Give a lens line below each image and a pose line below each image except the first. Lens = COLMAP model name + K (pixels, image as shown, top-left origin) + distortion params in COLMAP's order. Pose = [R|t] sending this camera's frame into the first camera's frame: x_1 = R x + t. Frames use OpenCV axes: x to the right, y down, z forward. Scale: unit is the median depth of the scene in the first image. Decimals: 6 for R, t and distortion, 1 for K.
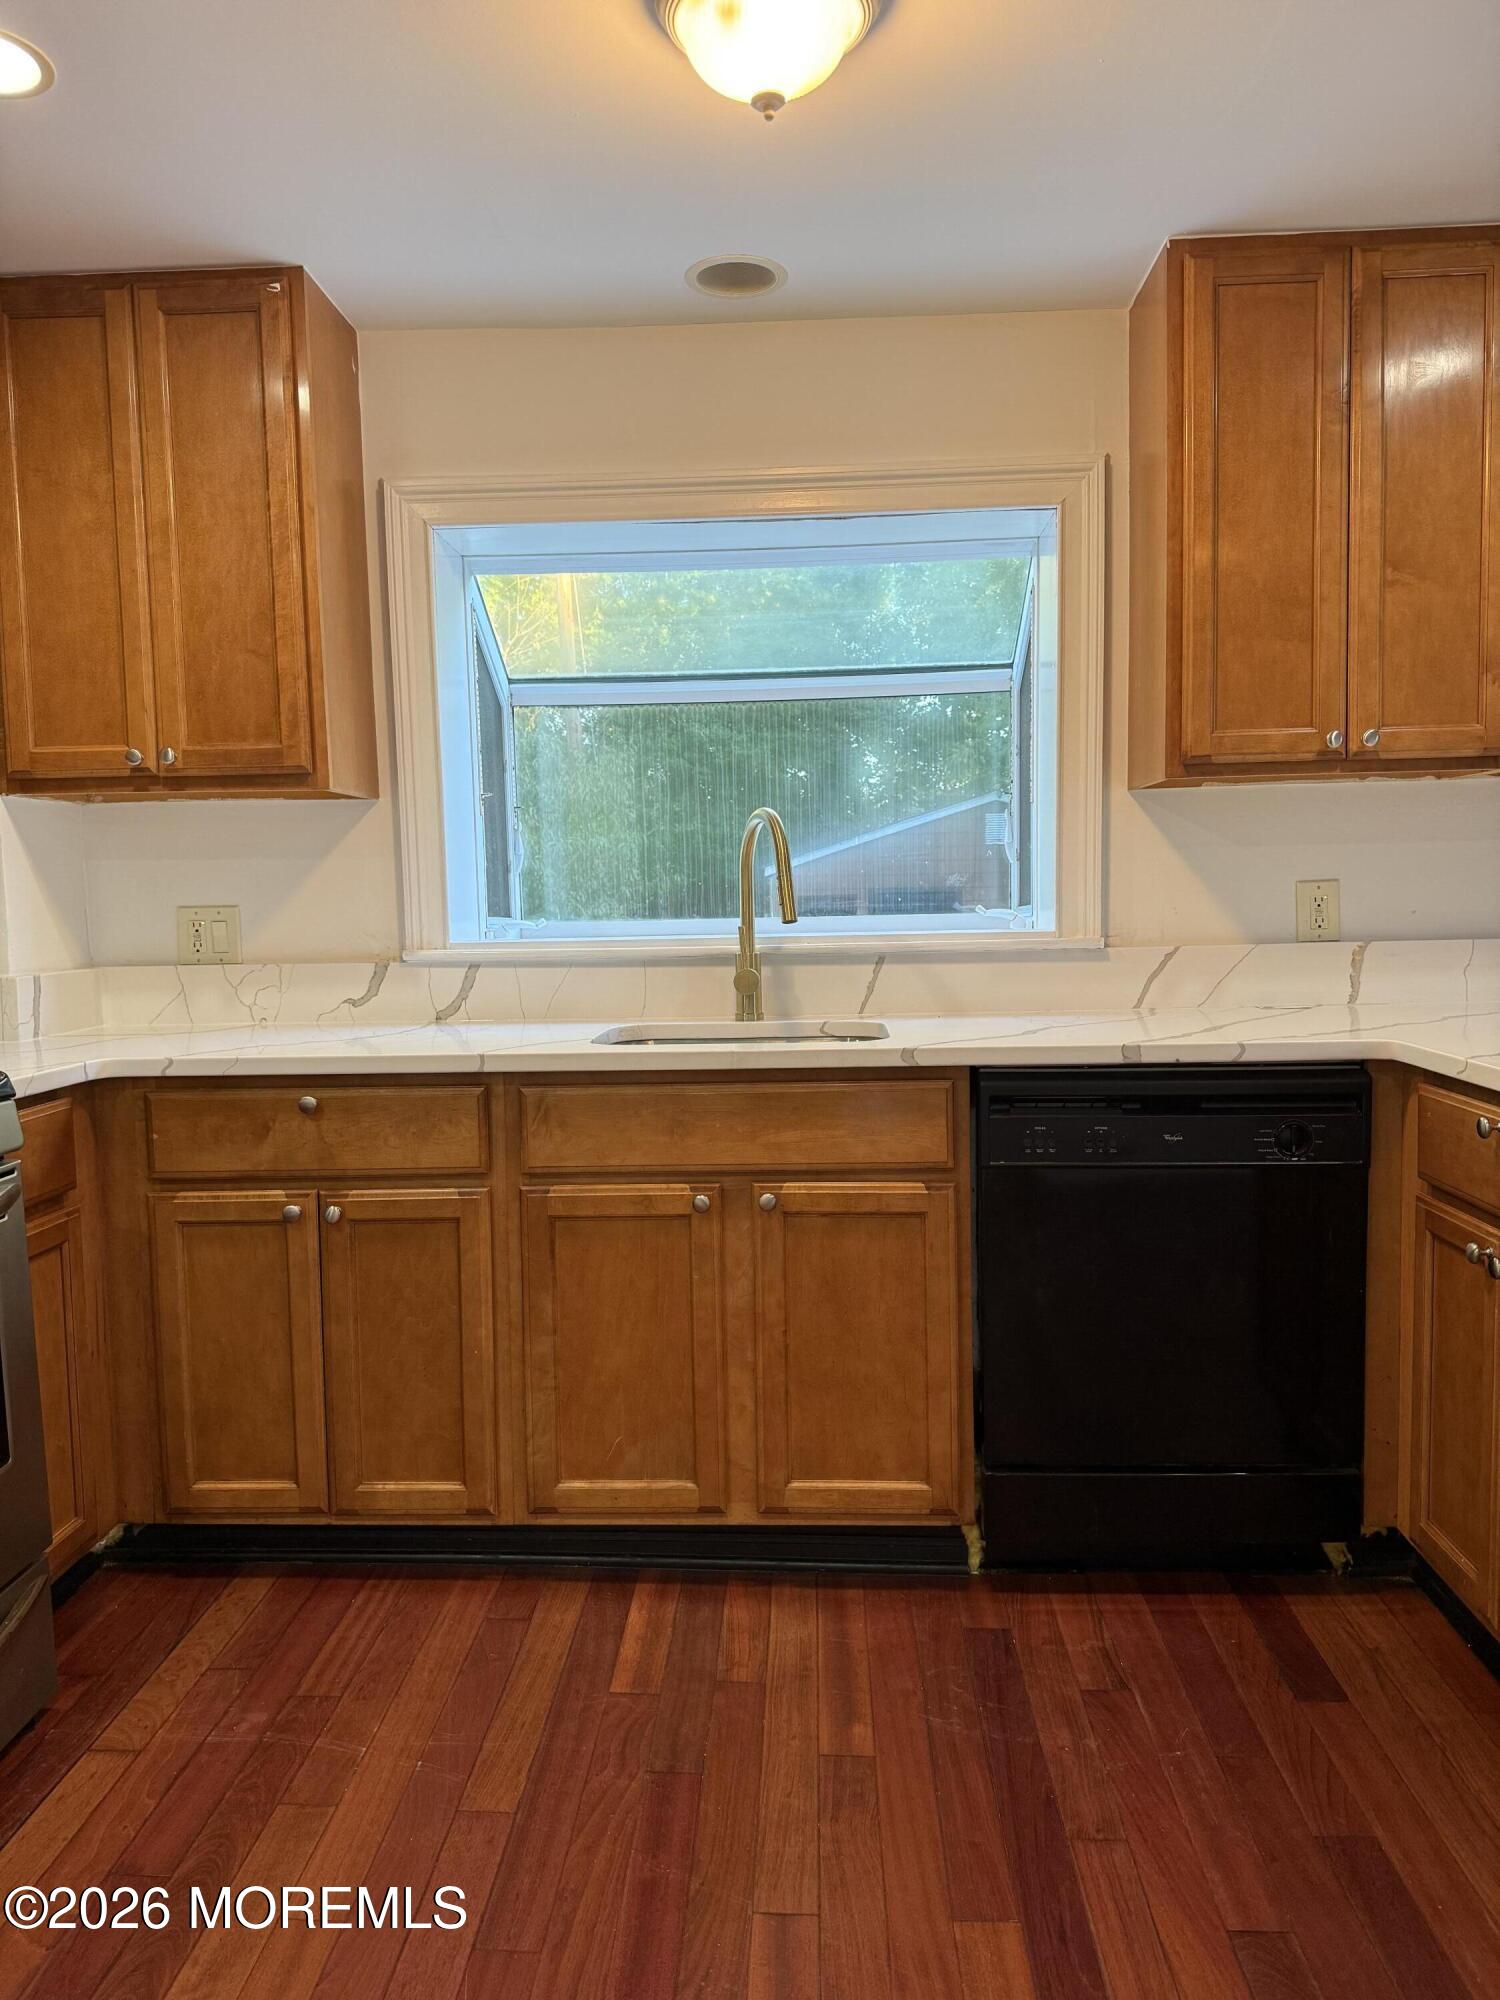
lens RADIAL K [[1402.0, 0, 752.1], [0, 1402.0, 1000.8], [0, 0, 1]] dist [0.025711, -0.015039]
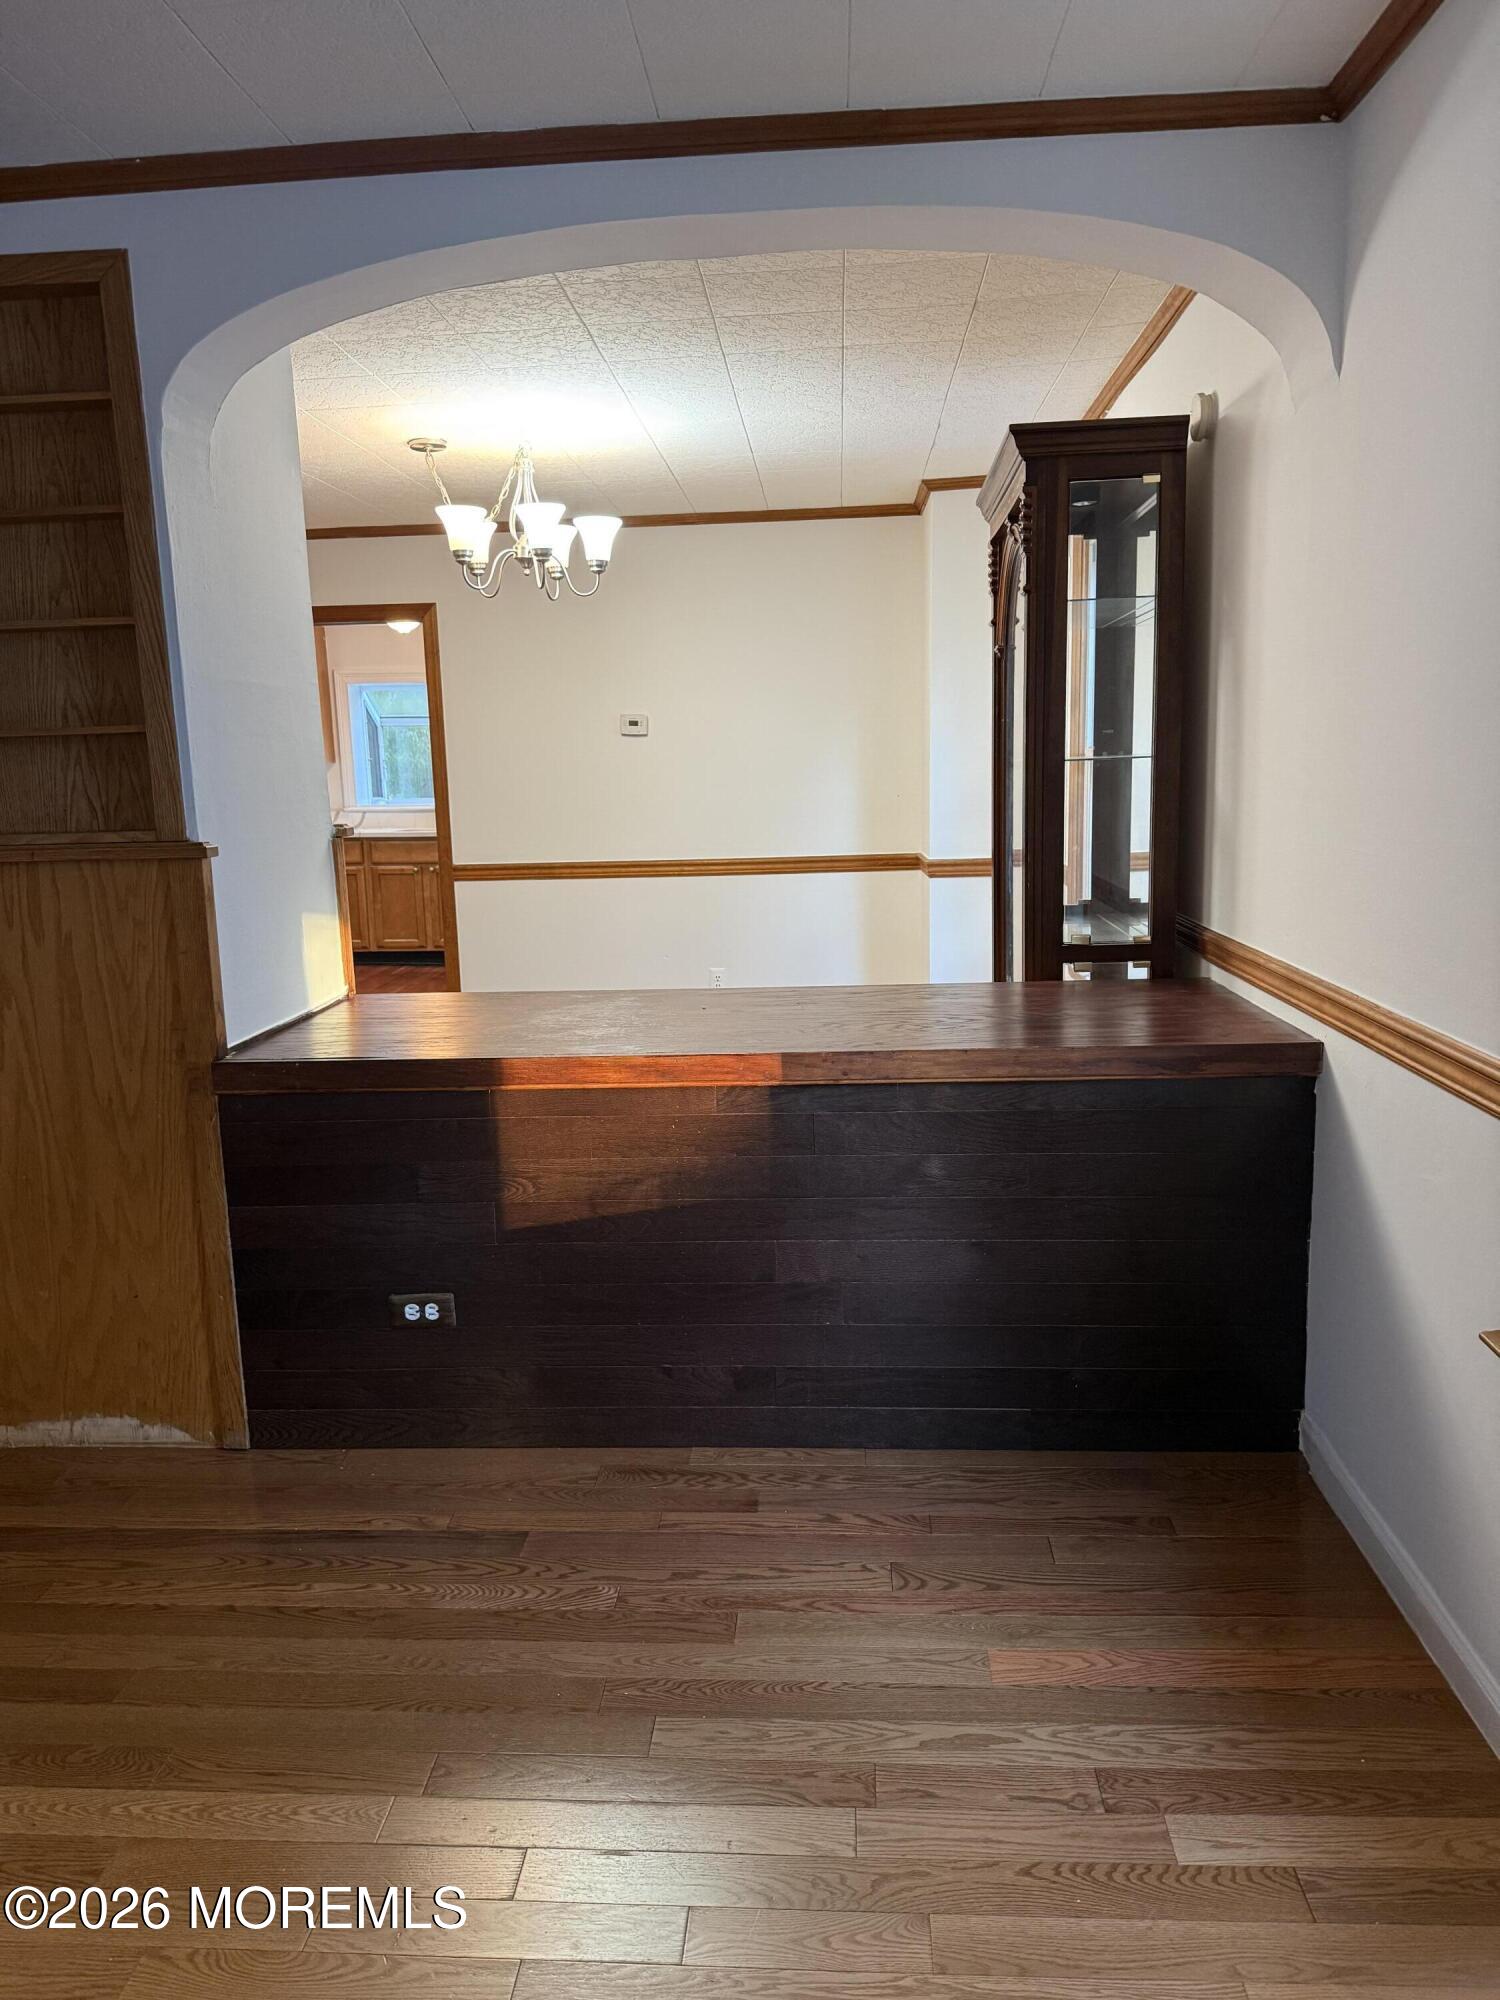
lens RADIAL K [[1402.0, 0, 748.5], [0, 1402.0, 1004.1], [0, 0, 1]] dist [0.025711, -0.015039]
pose [[0.999988, -0.004946, 0.000042, 0.914764], [0.004915, 0.994493, 0.104683, 0.106788], [-0.000560, -0.104682, 0.994506, -3.056042]]
